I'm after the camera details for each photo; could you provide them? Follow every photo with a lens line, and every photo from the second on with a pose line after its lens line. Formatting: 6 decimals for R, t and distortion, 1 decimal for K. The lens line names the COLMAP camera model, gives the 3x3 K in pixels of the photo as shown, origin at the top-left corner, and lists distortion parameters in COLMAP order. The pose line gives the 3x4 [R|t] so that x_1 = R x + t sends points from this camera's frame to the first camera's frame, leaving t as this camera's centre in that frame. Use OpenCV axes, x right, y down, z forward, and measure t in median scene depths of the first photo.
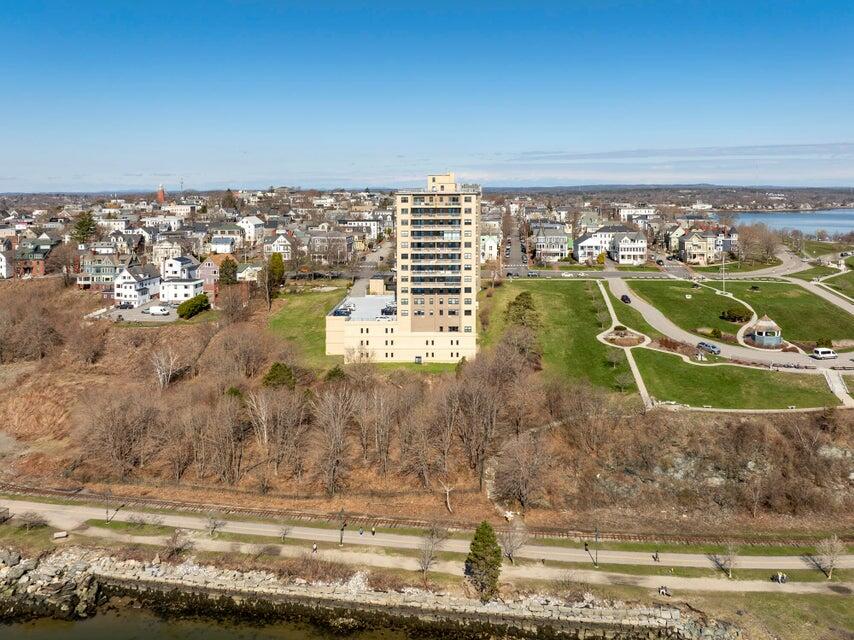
lens RADIAL K [[675.6, 0, 454.3], [0, 675.6, 189.6], [0, 0, 1]] dist [-0.005073, -0.016225]
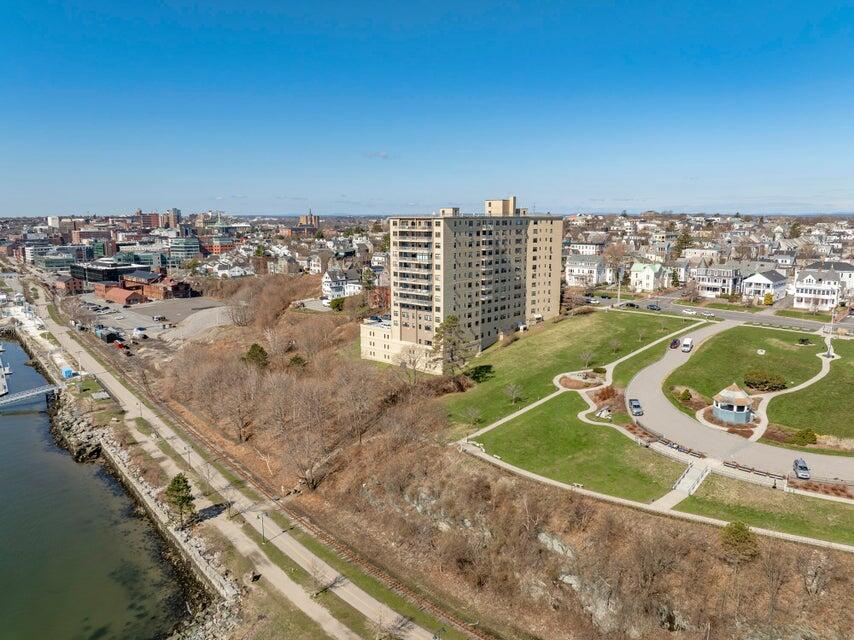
lens RADIAL K [[600.7, 0, 427.0], [0, 600.7, 320.0], [0, 0, 1]] dist [-0.032760, -0.002909]
pose [[0.749809, 0.117096, -0.651210, 0.629011], [-0.000827, 0.984380, 0.176052, -0.002219], [0.661653, -0.131467, 0.738194, 0.283334]]
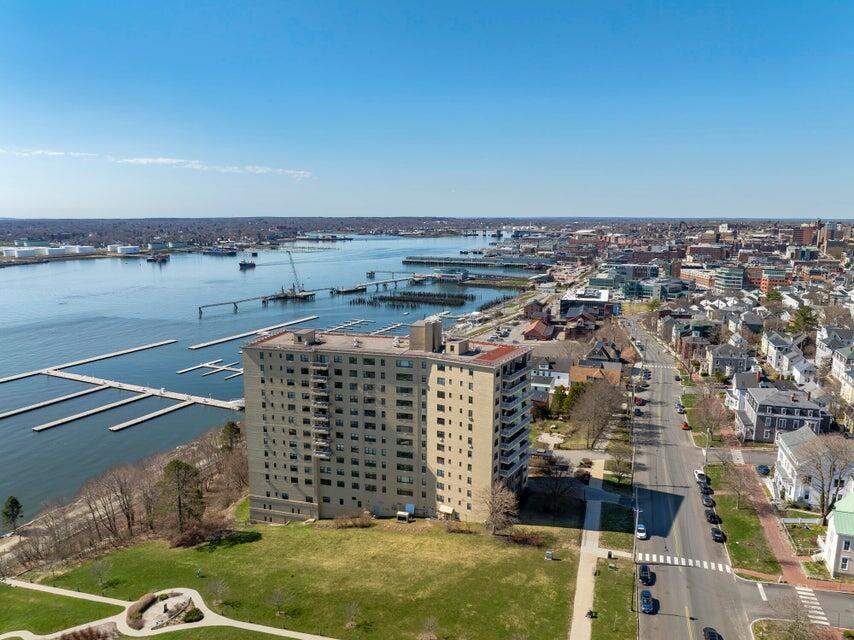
lens RADIAL K [[605.9, 0, 427.0], [0, 605.9, 320.0], [0, 0, 1]] dist [-0.035861, 0.003186]
pose [[-0.253331, 0.169408, -0.952431, 0.713689], [0.000508, 0.984570, 0.174990, -0.167062], [0.967379, 0.043847, -0.249508, 1.427030]]
